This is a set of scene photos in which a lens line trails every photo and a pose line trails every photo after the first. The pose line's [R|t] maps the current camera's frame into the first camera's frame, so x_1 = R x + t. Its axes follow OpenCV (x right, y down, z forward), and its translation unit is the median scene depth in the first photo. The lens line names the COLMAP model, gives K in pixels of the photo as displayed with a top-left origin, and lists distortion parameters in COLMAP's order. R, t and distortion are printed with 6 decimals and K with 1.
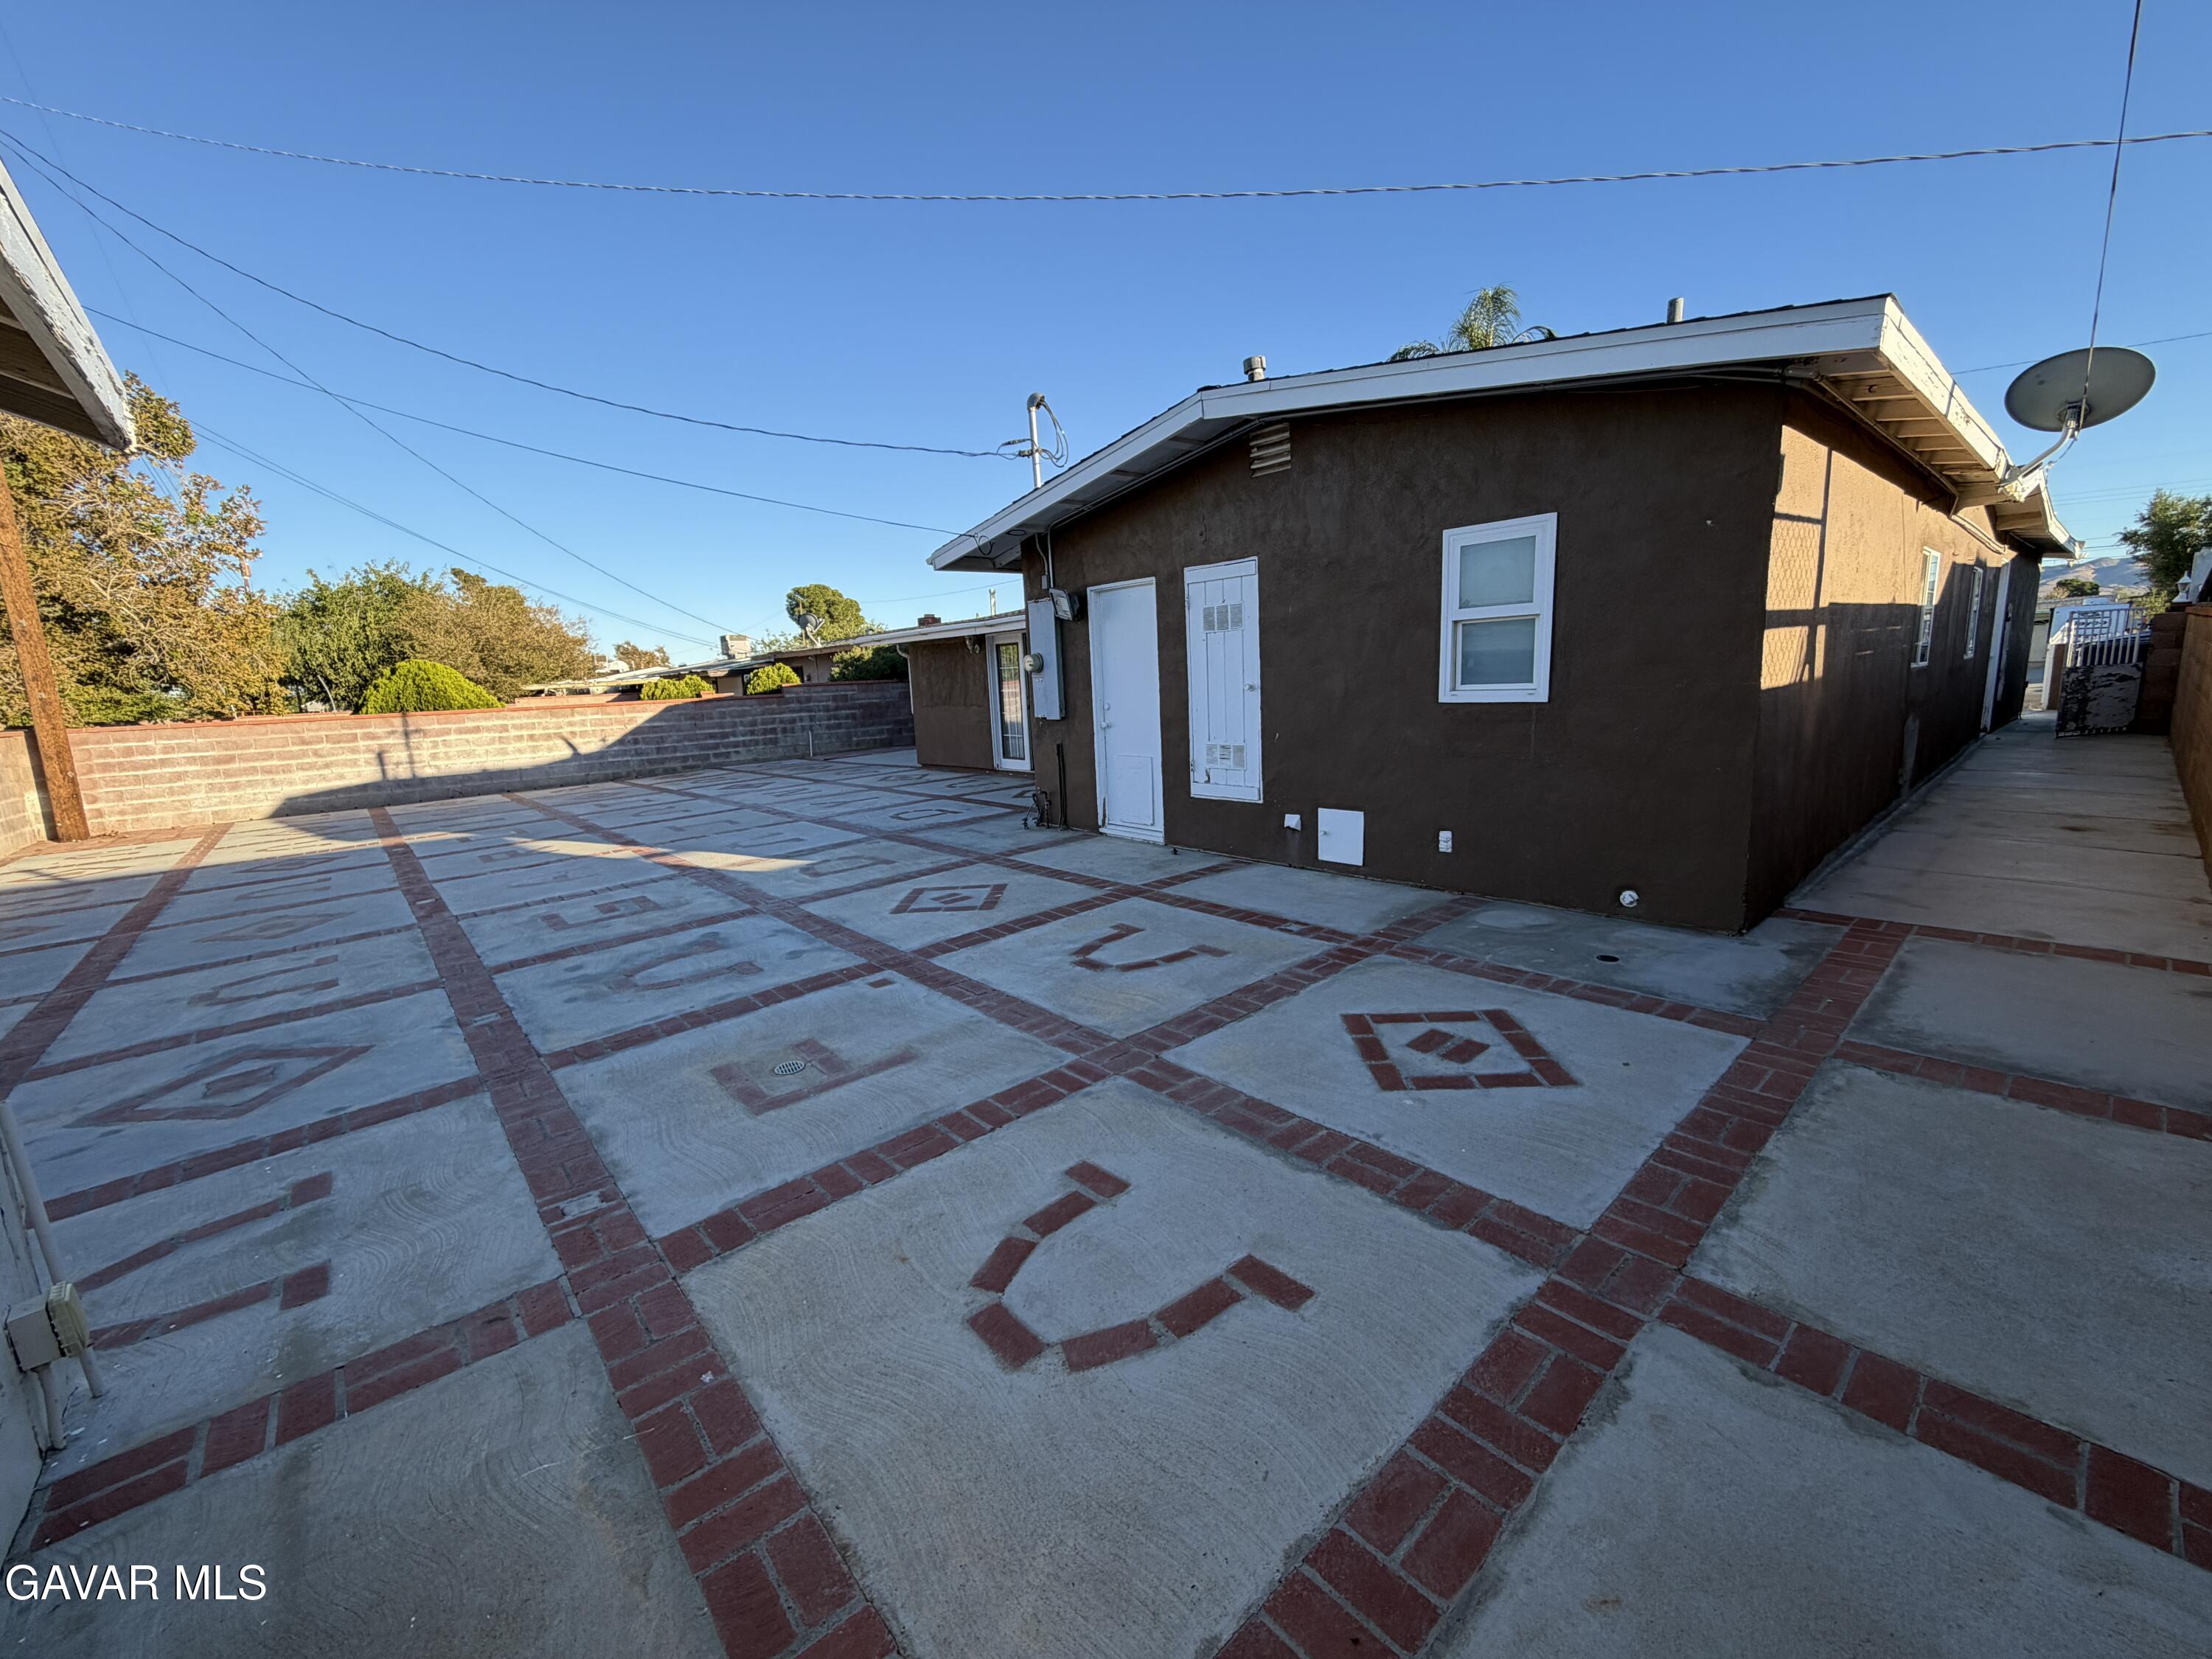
lens RADIAL K [[883.7, 0, 1101.0], [0, 883.7, 825.0], [0, 0, 1]] dist [0.000756, -0.000260]
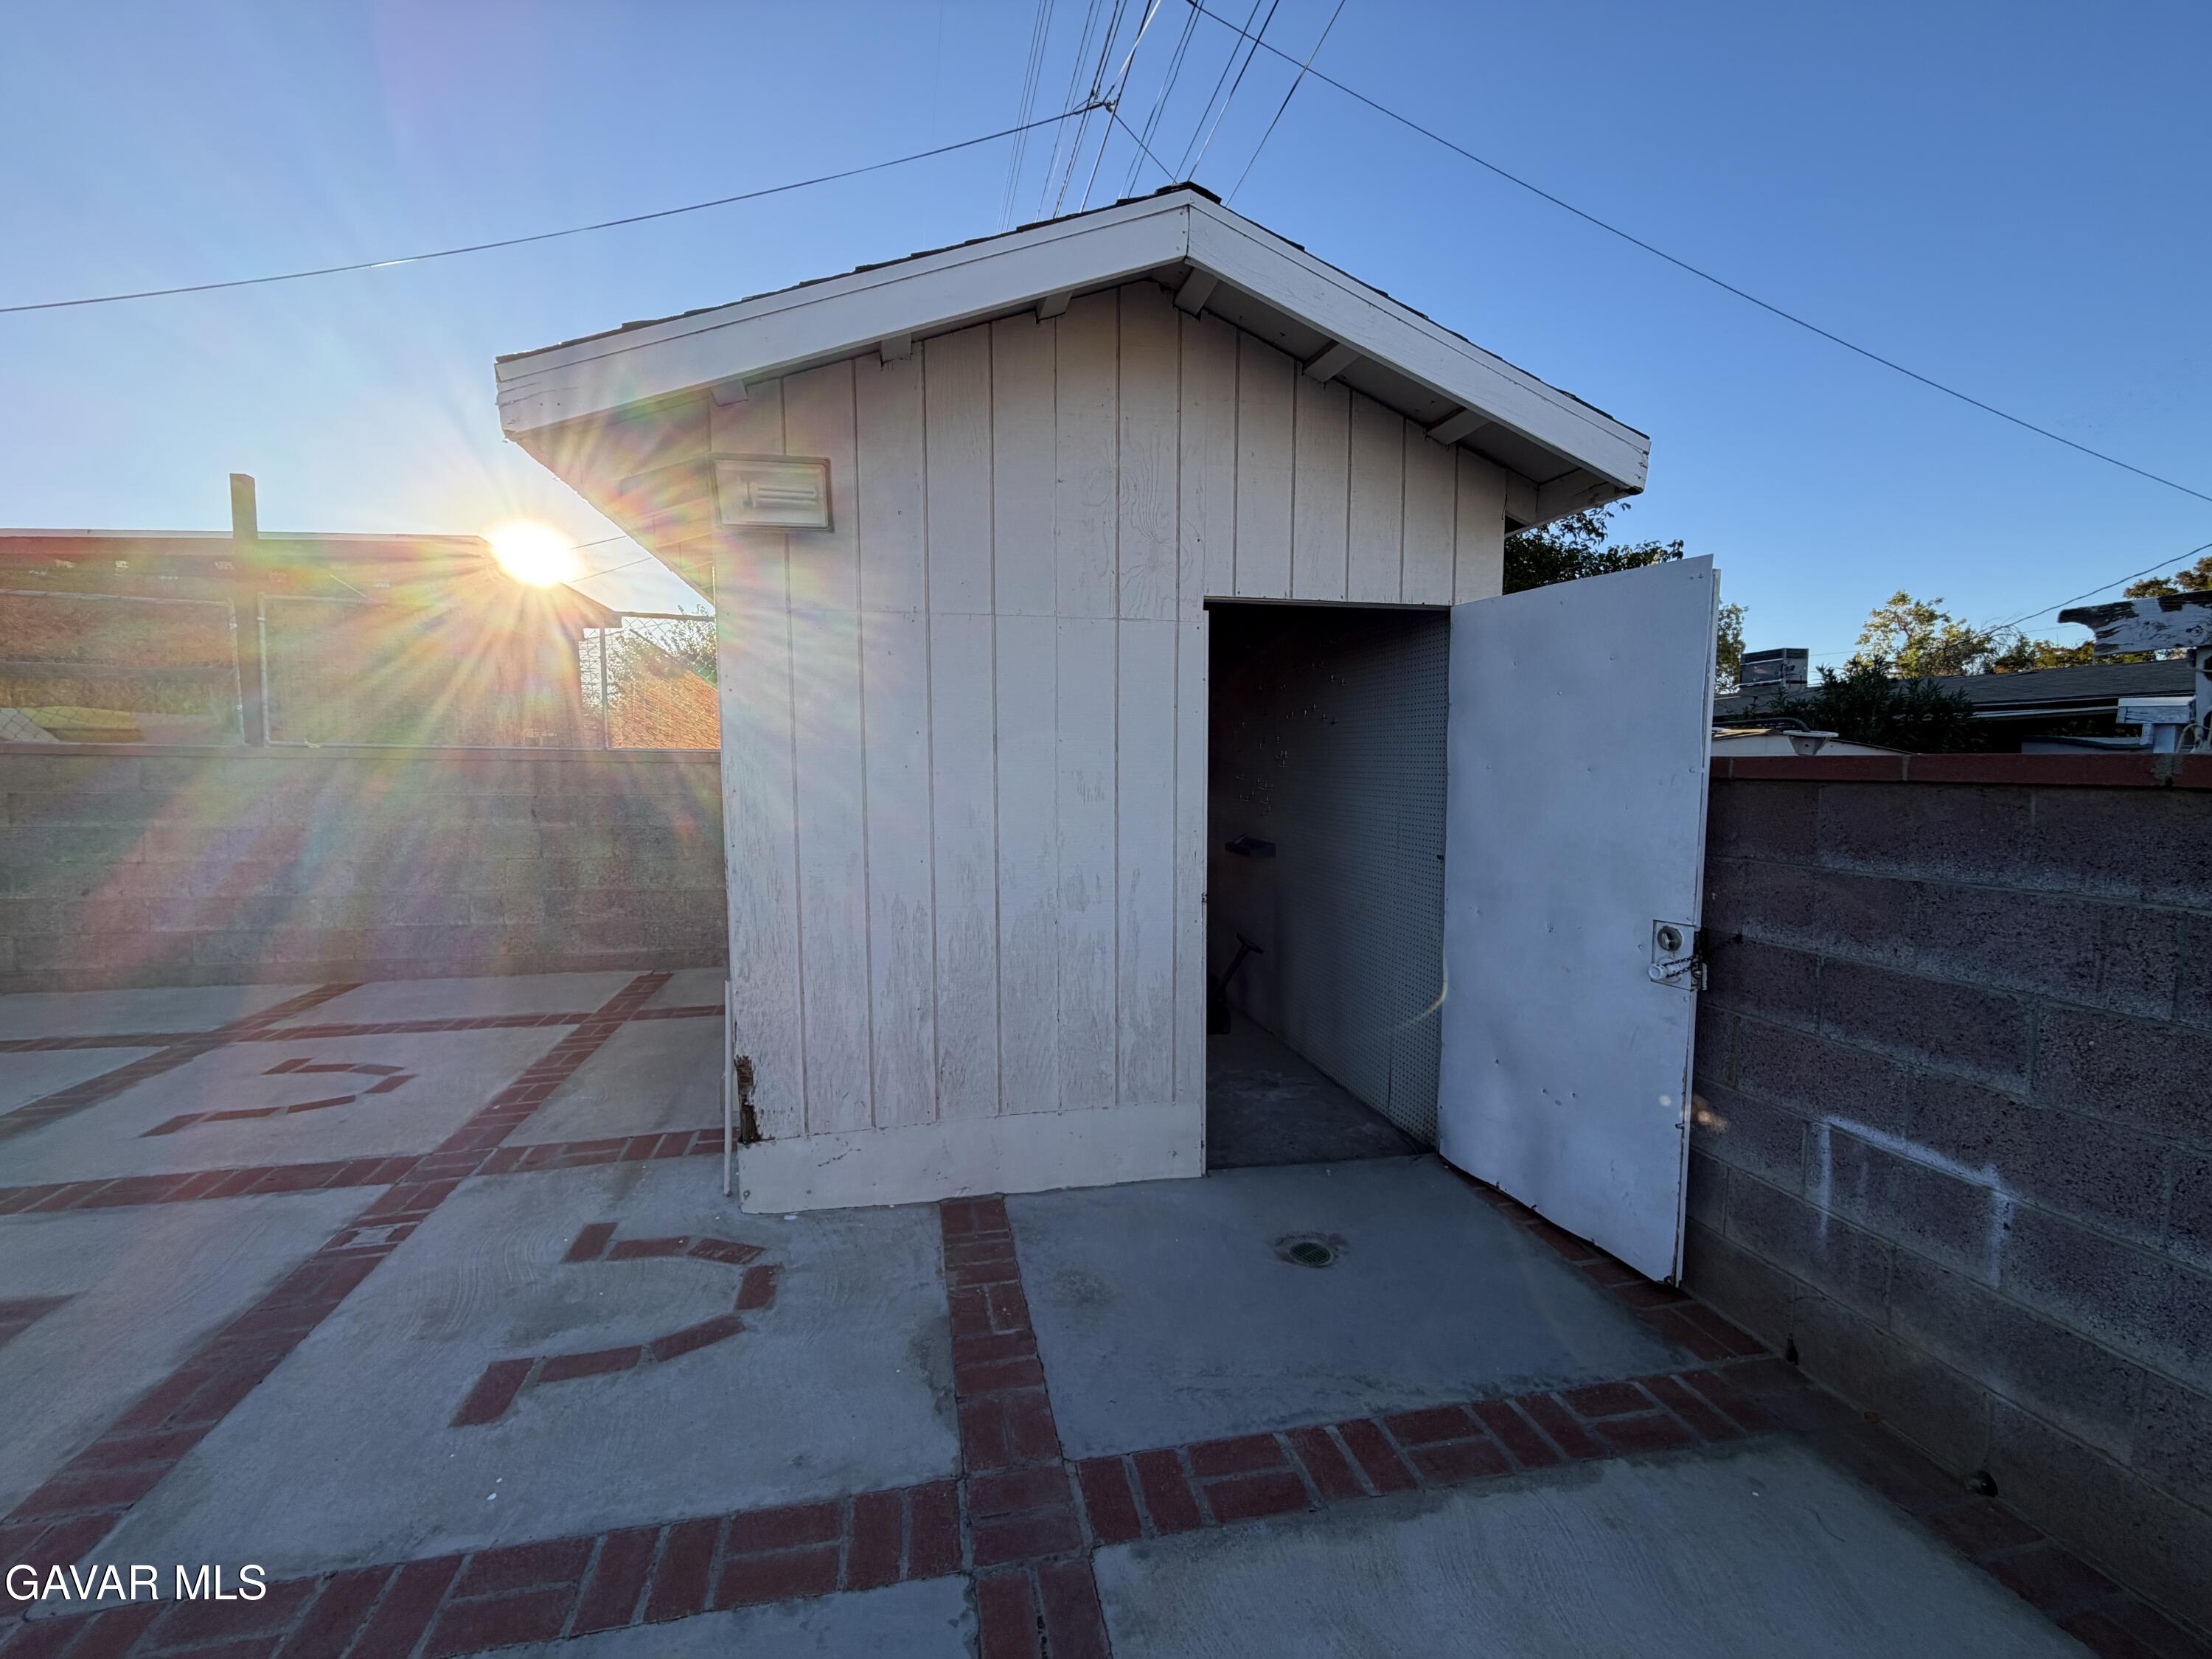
lens RADIAL K [[883.7, 0, 1102.5], [0, 883.7, 829.1], [0, 0, 1]] dist [0.000756, -0.000260]
pose [[-0.882815, 0.012601, 0.469551, -2.189745], [0.123065, 0.970926, 0.205322, -0.136242], [-0.453312, 0.239047, -0.858699, 1.692702]]
